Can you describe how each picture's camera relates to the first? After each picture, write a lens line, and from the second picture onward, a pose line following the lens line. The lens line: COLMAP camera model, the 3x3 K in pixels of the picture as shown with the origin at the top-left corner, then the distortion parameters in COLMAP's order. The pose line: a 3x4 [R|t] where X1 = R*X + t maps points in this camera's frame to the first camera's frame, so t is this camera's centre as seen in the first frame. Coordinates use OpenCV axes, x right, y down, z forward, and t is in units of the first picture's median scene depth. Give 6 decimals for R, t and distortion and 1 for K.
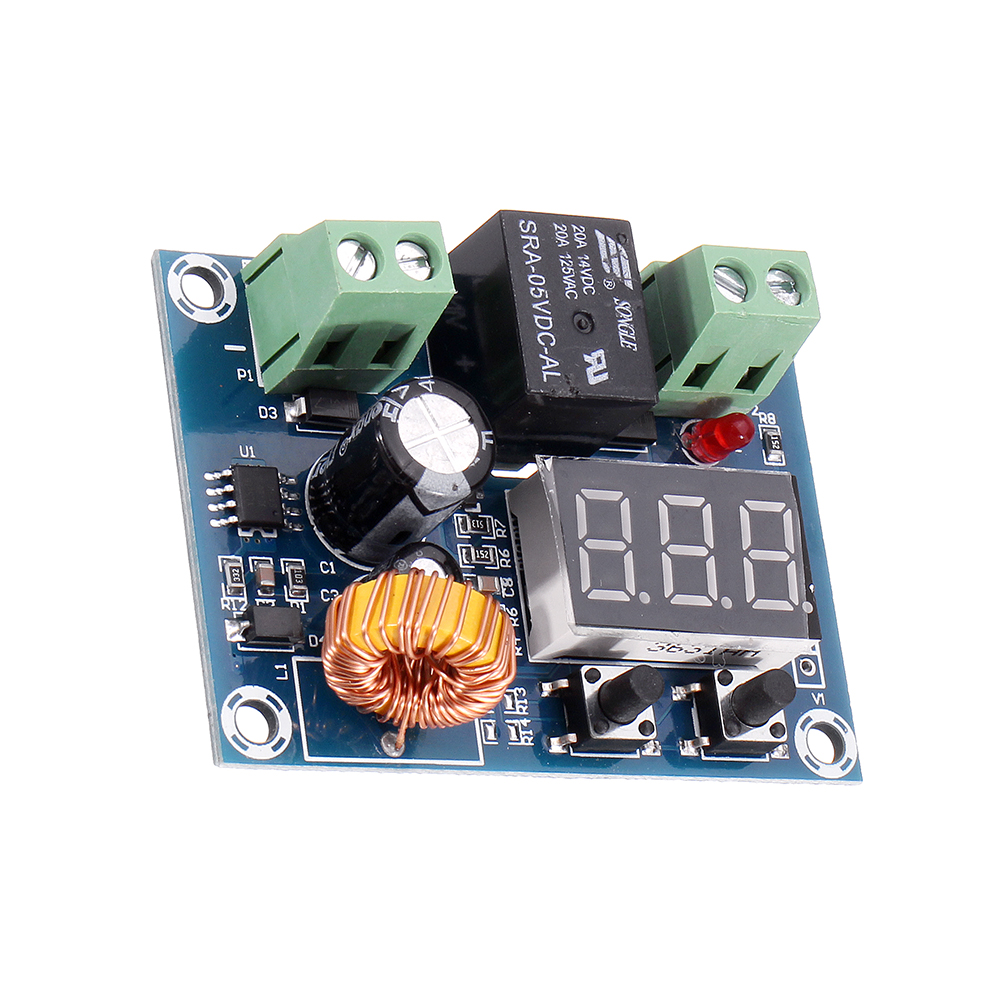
lens RADIAL K [[5233.1, 0, 583.7], [0, 5233.1, 581.2], [0, 0, 1]] dist [0.252233, 2.832870]
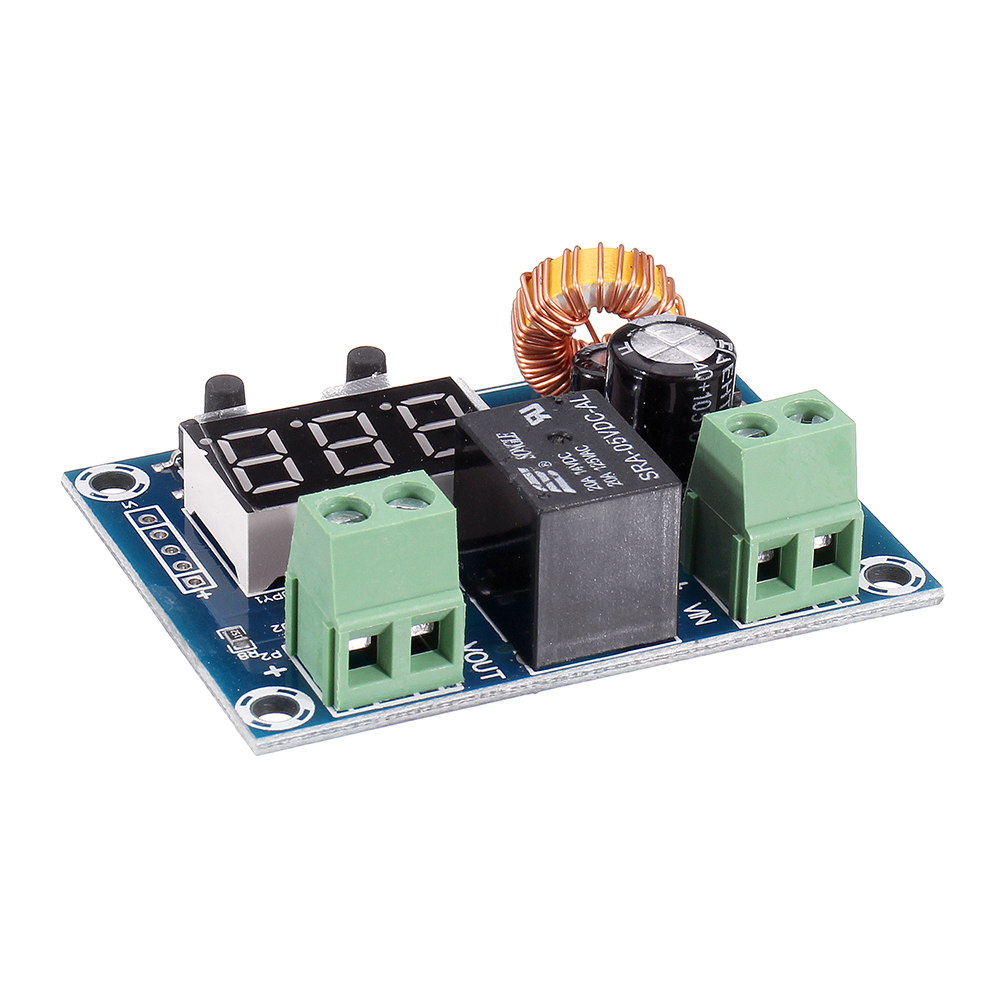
lens RADIAL K [[4976.1, 0, 573.7], [0, 4976.1, 499.9], [0, 0, 1]] dist [0.278531, 7.923146]
pose [[-0.833523, -0.315784, -0.453343, 0.414195], [-0.434015, -0.133478, 0.890963, -0.877377], [-0.341863, 0.939396, -0.025798, 1.032374]]
